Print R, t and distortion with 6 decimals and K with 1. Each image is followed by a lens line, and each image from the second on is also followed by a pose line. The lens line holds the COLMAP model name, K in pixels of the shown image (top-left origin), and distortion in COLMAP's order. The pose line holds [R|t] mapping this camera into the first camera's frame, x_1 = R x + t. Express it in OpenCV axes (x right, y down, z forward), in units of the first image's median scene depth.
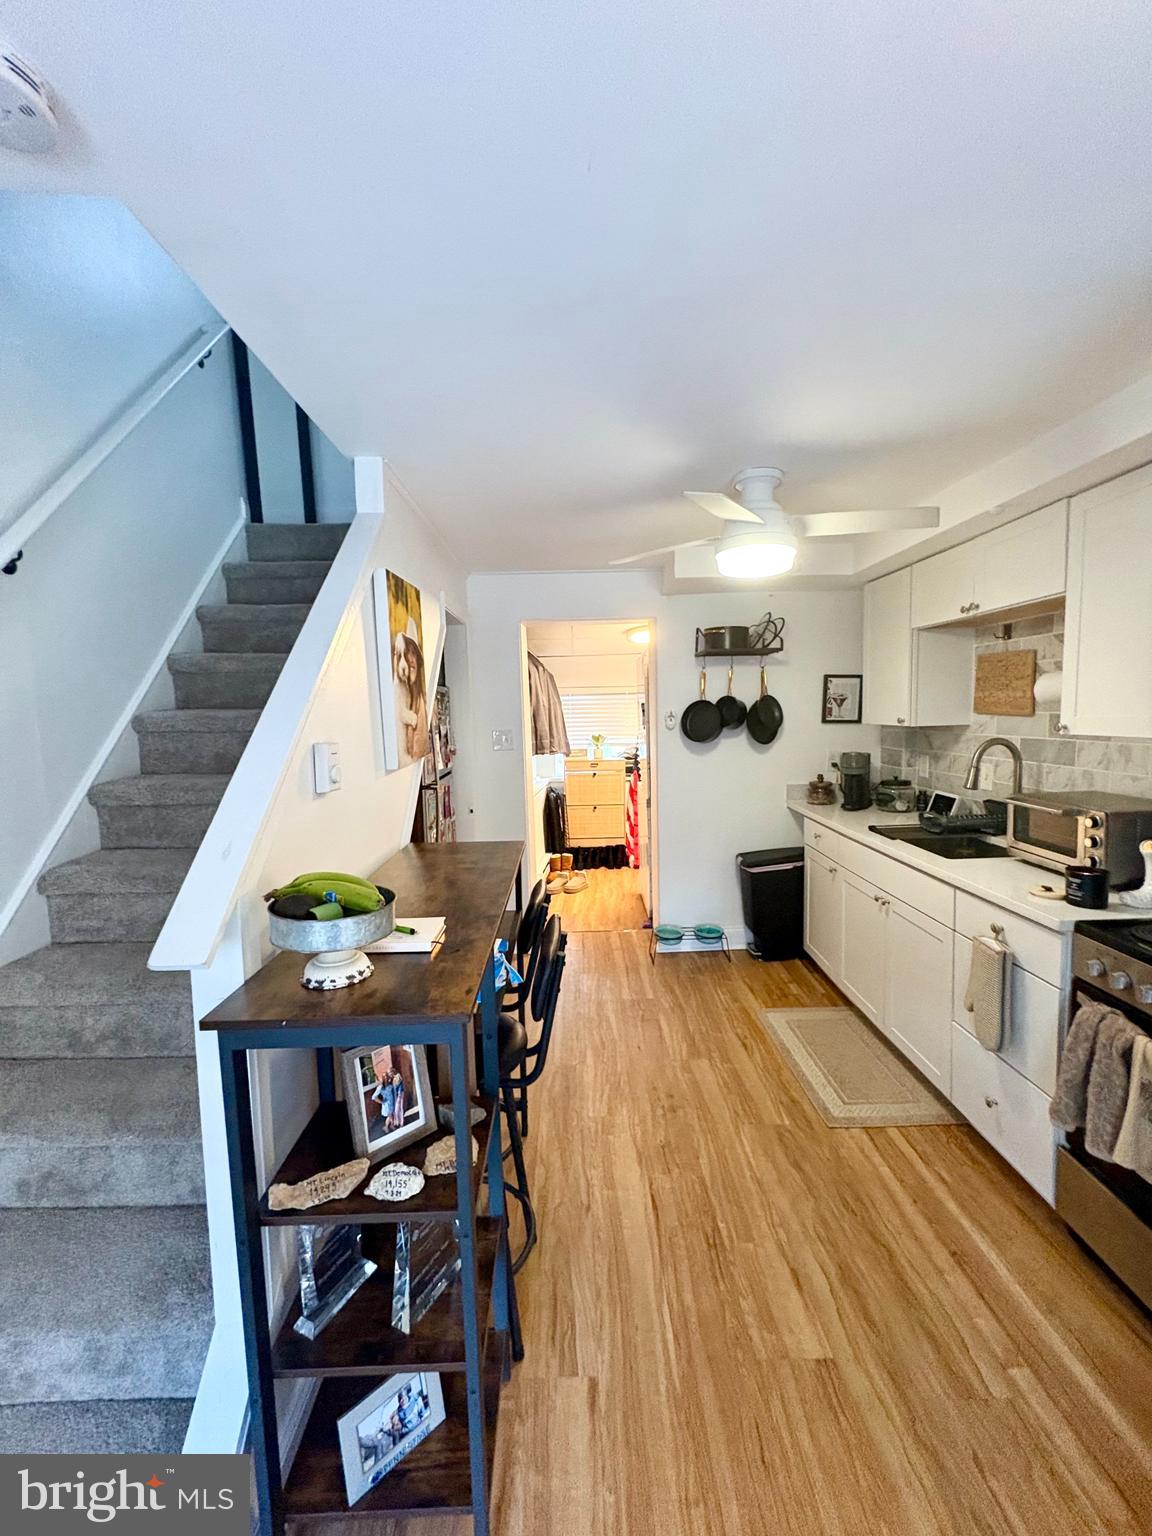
lens RADIAL K [[609.6, 0, 579.3], [0, 609.6, 767.9], [0, 0, 1]] dist [-0.001960, 0.000448]
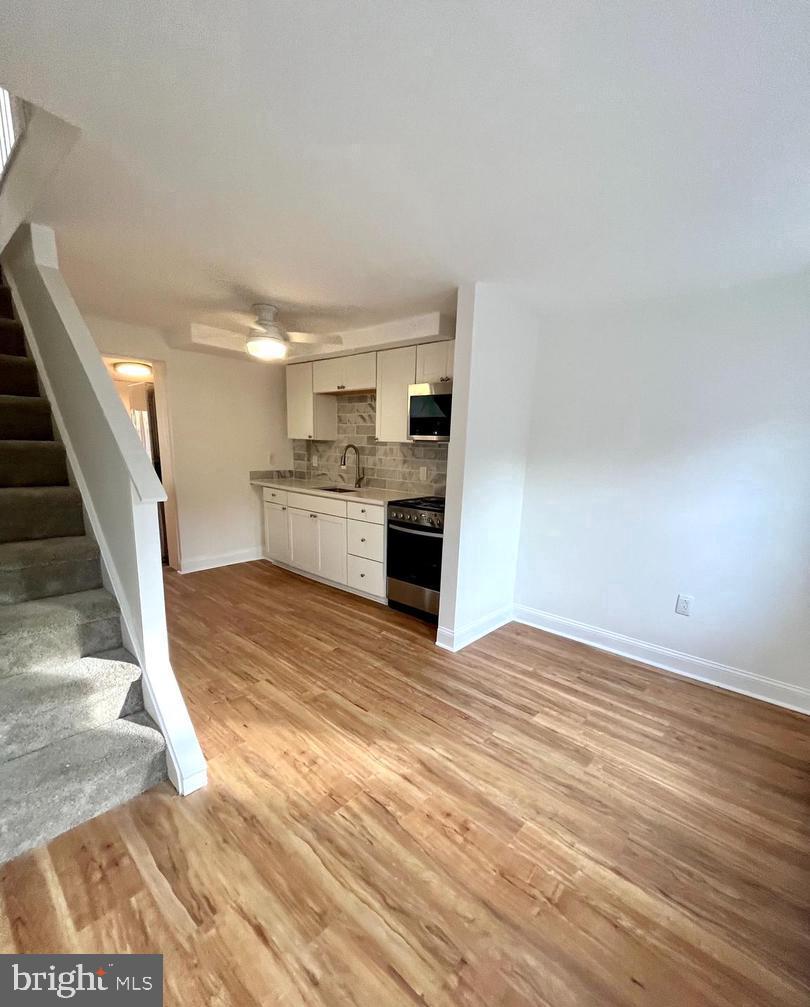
lens RADIAL K [[430.7, 0, 408.9], [0, 430.7, 542.3], [0, 0, 1]] dist [-0.001284, -0.000674]
pose [[0.666264, -0.115399, 0.736733, -0.602083], [0.018744, 0.990233, 0.138156, 0.132038], [-0.745480, -0.078239, 0.661920, -0.433276]]
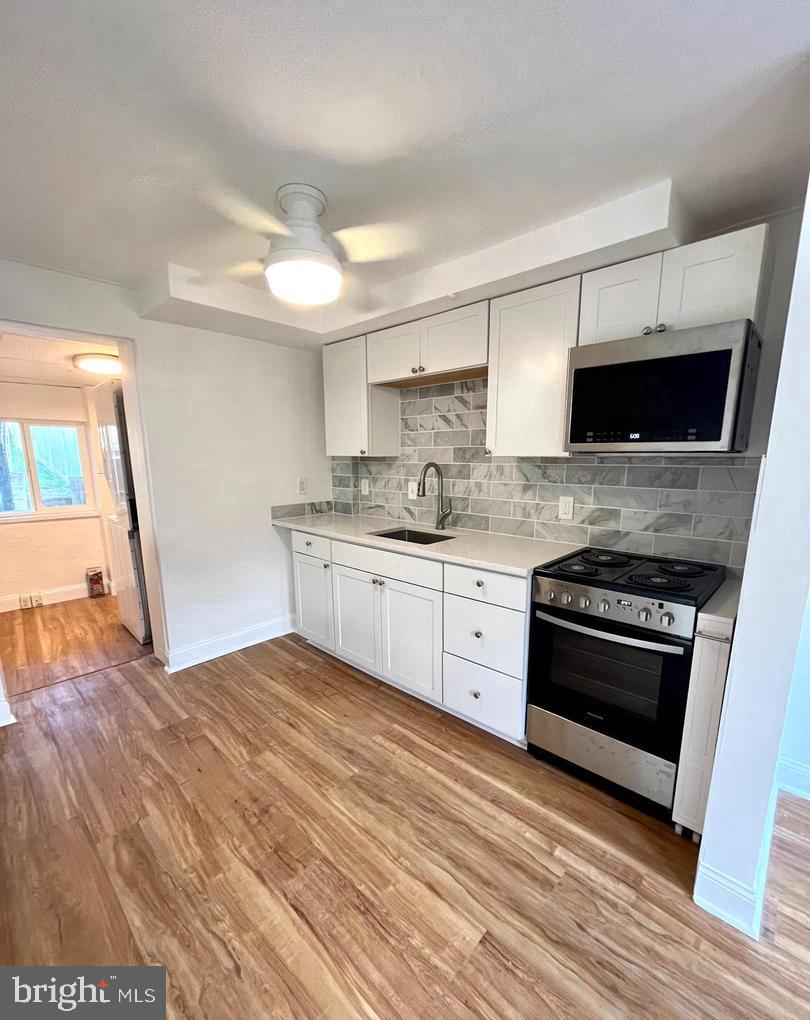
lens RADIAL K [[436.3, 0, 408.5], [0, 436.3, 540.0], [0, 0, 1]] dist [-0.001284, -0.000674]
pose [[0.690959, -0.113316, 0.713957, -0.189874], [0.052352, 0.992888, 0.106921, 0.029449], [-0.720996, -0.036501, 0.691978, 0.369014]]
